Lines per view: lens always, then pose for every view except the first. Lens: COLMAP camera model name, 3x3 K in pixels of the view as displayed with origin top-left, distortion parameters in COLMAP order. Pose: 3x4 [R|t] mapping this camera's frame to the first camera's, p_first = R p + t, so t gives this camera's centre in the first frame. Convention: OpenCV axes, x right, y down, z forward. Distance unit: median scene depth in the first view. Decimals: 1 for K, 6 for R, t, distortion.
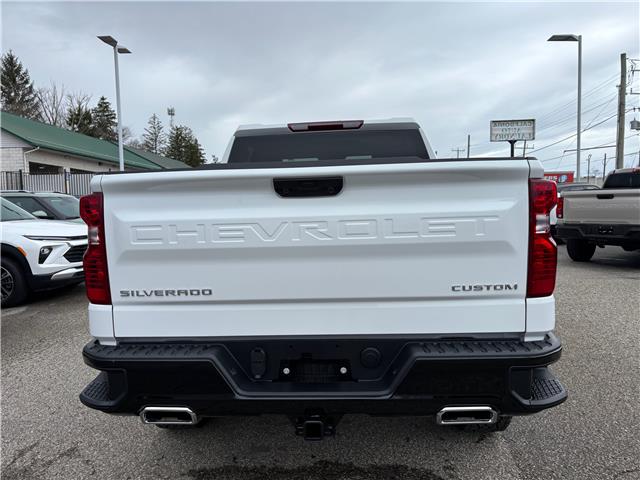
lens RADIAL K [[481.7, 0, 315.3], [0, 481.7, 244.2], [0, 0, 1]] dist [0.039387, -0.046187]
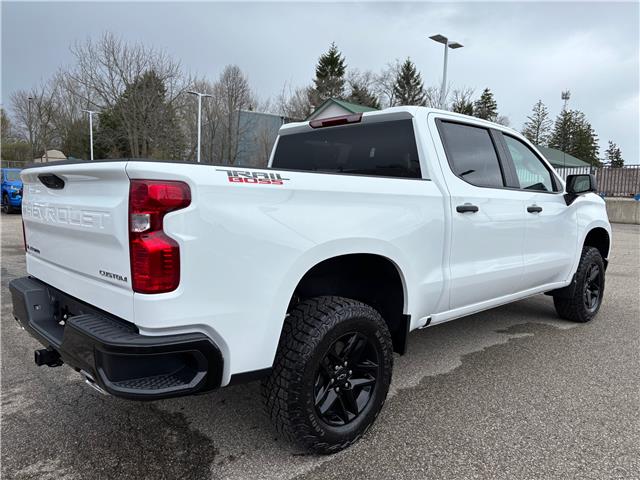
lens RADIAL K [[481.8, 0, 324.7], [0, 481.8, 243.8], [0, 0, 1]] dist [0.048684, -0.045975]
pose [[0.738289, 0.108504, -0.665700, 0.710233], [-0.095078, 0.993862, 0.056547, -0.045764], [0.667750, 0.021546, 0.744074, 0.238468]]
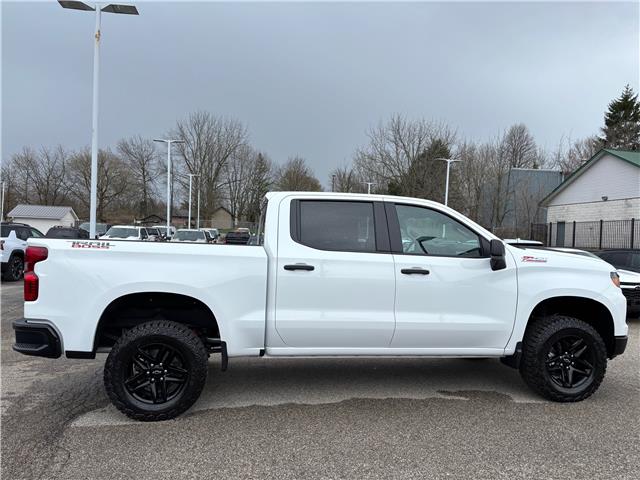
lens RADIAL K [[480.8, 0, 321.9], [0, 480.8, 239.5], [0, 0, 1]] dist [0.036904, -0.001973]
pose [[0.236770, 0.019332, -0.971373, 1.423723], [-0.117977, 0.992976, -0.008995, -0.146978], [0.964376, 0.116729, 0.237388, 0.849627]]
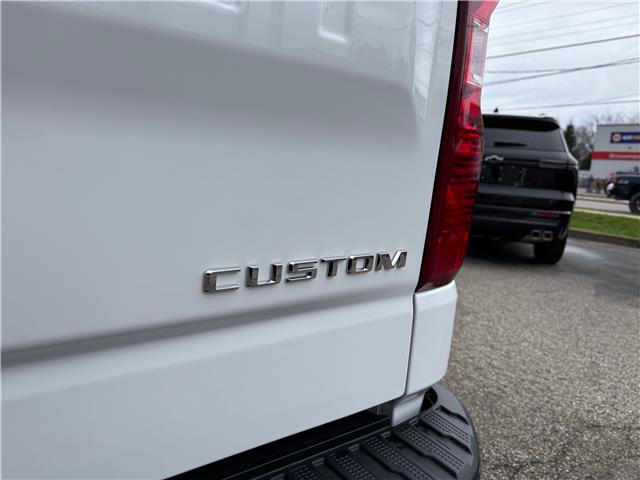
lens RADIAL K [[481.8, 0, 324.7], [0, 481.8, 243.8], [0, 0, 1]] dist [0.048684, -0.045975]
pose [[0.770422, -0.030155, 0.636820, 0.092909], [-0.033066, 0.995646, 0.087149, 0.026532], [-0.636676, -0.088199, 0.766071, 0.393380]]
